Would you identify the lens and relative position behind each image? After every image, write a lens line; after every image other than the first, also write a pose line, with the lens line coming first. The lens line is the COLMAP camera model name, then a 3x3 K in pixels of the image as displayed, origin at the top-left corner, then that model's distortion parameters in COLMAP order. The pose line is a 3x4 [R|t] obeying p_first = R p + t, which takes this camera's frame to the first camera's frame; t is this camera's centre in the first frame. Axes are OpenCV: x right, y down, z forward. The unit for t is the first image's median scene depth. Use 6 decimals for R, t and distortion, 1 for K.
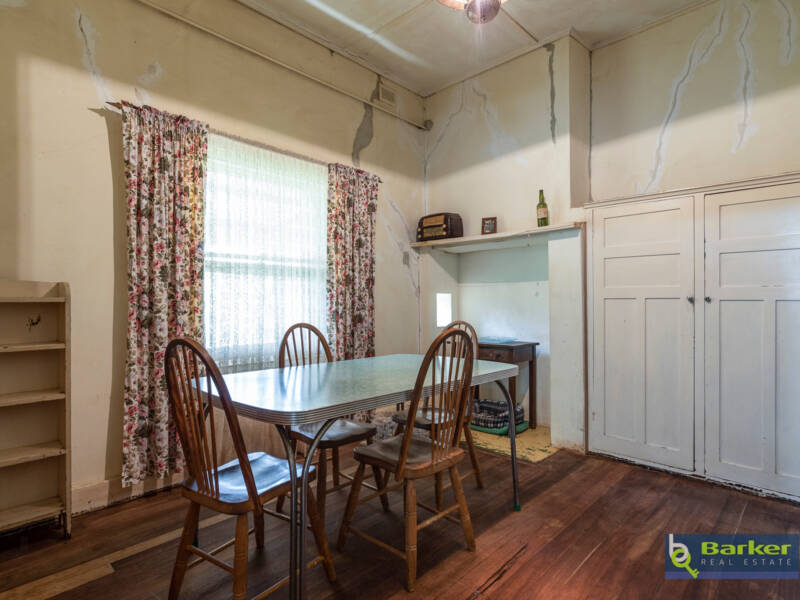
lens RADIAL K [[440.8, 0, 401.6], [0, 440.8, 299.5], [0, 0, 1]] dist [0.001624, 0.000645]
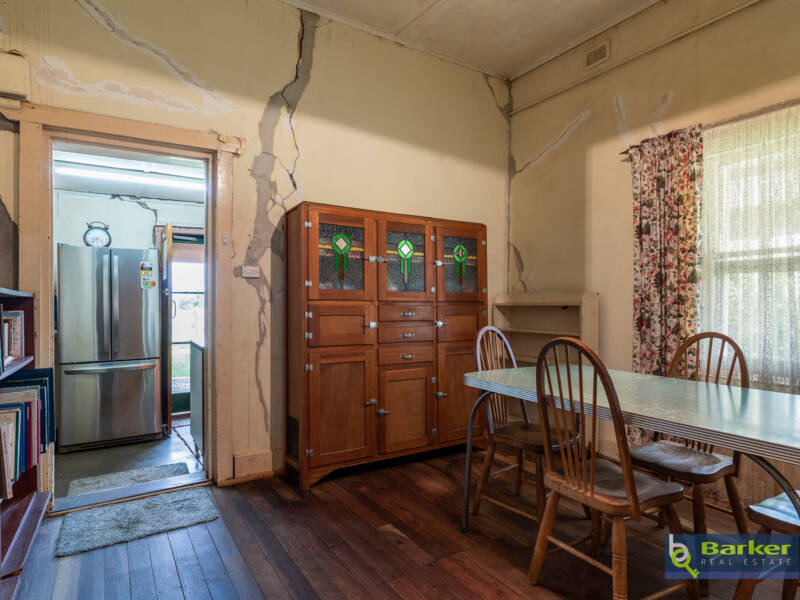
lens RADIAL K [[462.8, 0, 401.0], [0, 462.8, 302.4], [0, 0, 1]] dist [0.000464, 0.002560]
pose [[-0.255415, -0.004682, -0.966820, 0.749334], [0.001070, 0.999986, -0.005125, 0.002270], [0.966831, -0.002343, -0.255406, 0.651227]]
